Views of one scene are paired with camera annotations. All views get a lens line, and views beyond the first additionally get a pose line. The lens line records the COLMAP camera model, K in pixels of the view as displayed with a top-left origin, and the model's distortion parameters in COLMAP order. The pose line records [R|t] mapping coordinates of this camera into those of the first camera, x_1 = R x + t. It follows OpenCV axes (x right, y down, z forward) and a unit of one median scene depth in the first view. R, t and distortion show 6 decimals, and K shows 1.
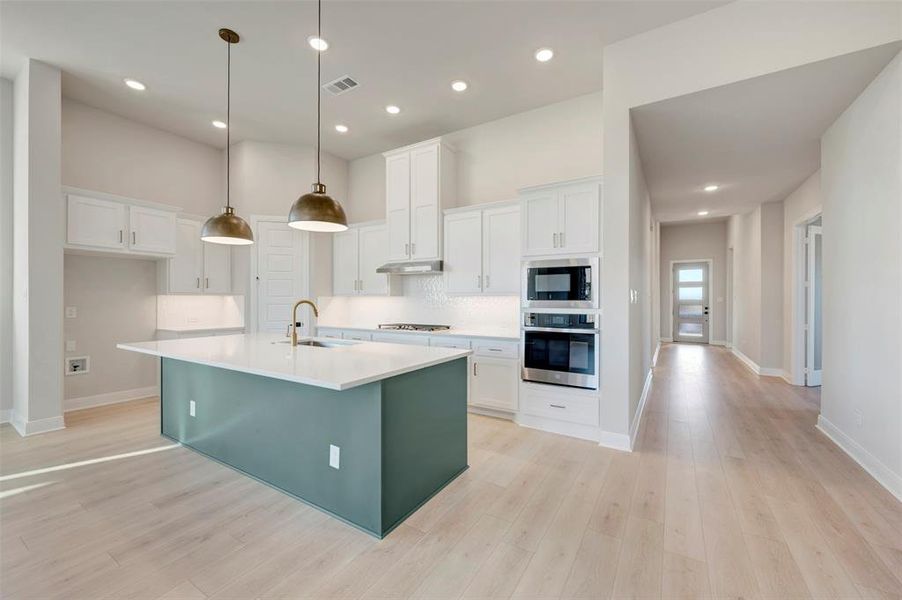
lens RADIAL K [[357.7, 0, 449.1], [0, 357.7, 299.6], [0, 0, 1]] dist [0.001544, 0.000615]
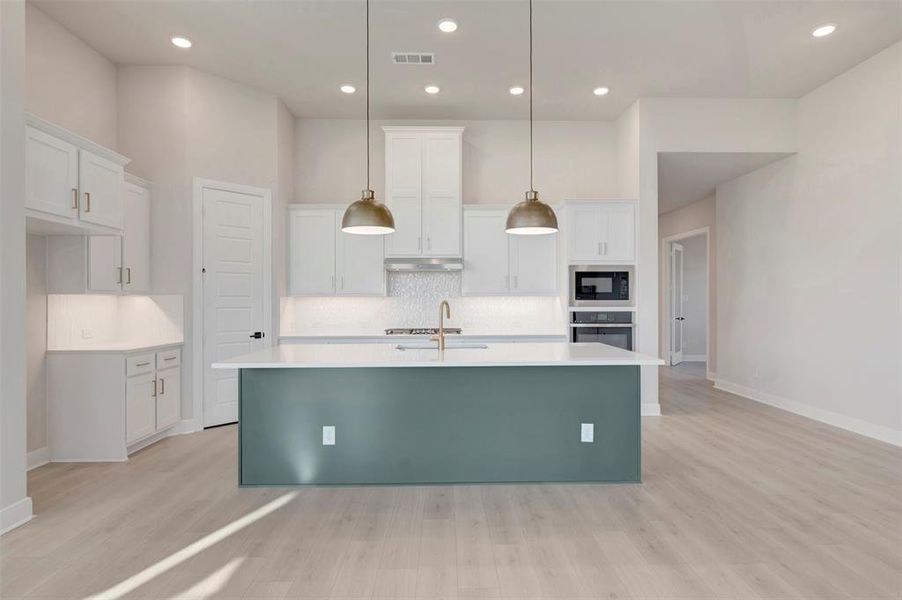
lens RADIAL K [[479.3, 0, 450.0], [0, 479.3, 301.2], [0, 0, 1]] dist [-0.003302, -0.000298]
pose [[0.840846, -0.004807, 0.541253, -0.821998], [0.004620, 0.999988, 0.001705, 0.000736], [-0.541255, 0.001067, 0.840858, -0.039795]]
